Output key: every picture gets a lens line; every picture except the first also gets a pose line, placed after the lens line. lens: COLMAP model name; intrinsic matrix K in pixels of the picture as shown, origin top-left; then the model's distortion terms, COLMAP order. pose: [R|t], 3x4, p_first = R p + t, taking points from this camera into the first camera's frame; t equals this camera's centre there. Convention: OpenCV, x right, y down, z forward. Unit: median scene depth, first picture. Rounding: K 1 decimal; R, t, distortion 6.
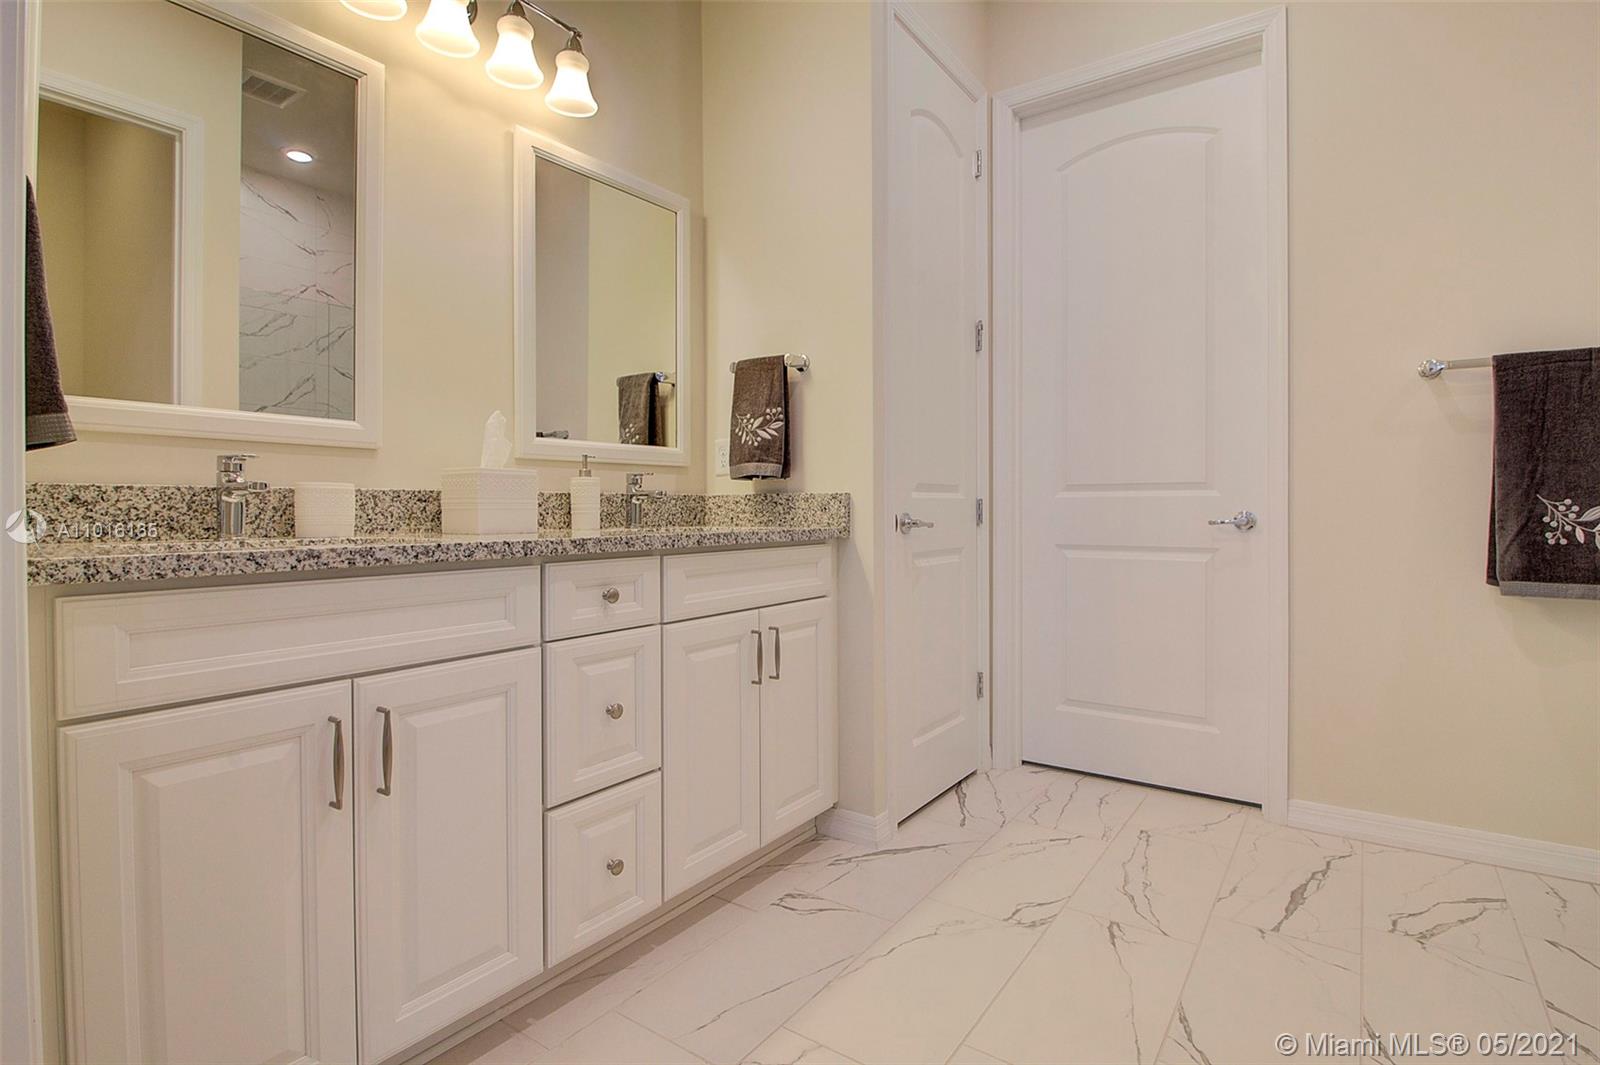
lens RADIAL K [[795.1, 0, 797.5], [0, 795.1, 527.0], [0, 0, 1]] dist [-0.006803, -0.000881]
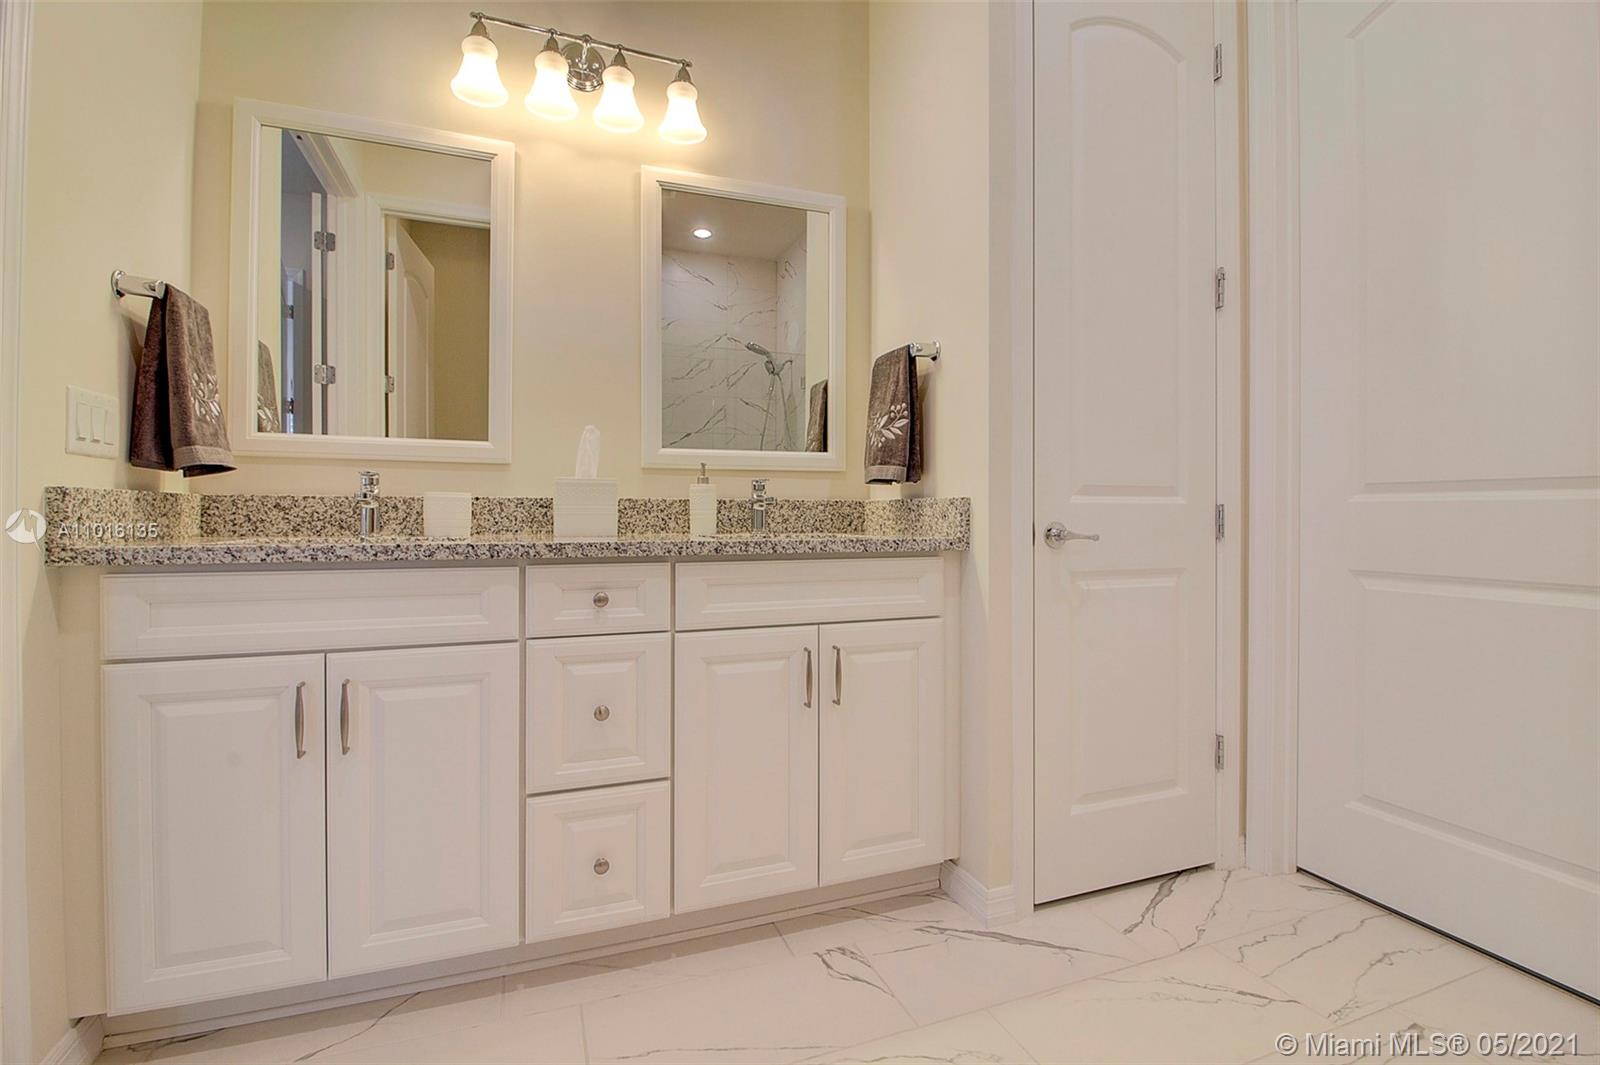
lens RADIAL K [[741.9, 0, 803.6], [0, 741.9, 523.3], [0, 0, 1]] dist [-0.002881, -0.009529]
pose [[0.831498, 0.012771, -0.555381, 0.407771], [-0.018287, 0.999823, -0.004387, -0.009995], [0.555227, 0.013805, 0.831584, 0.277476]]
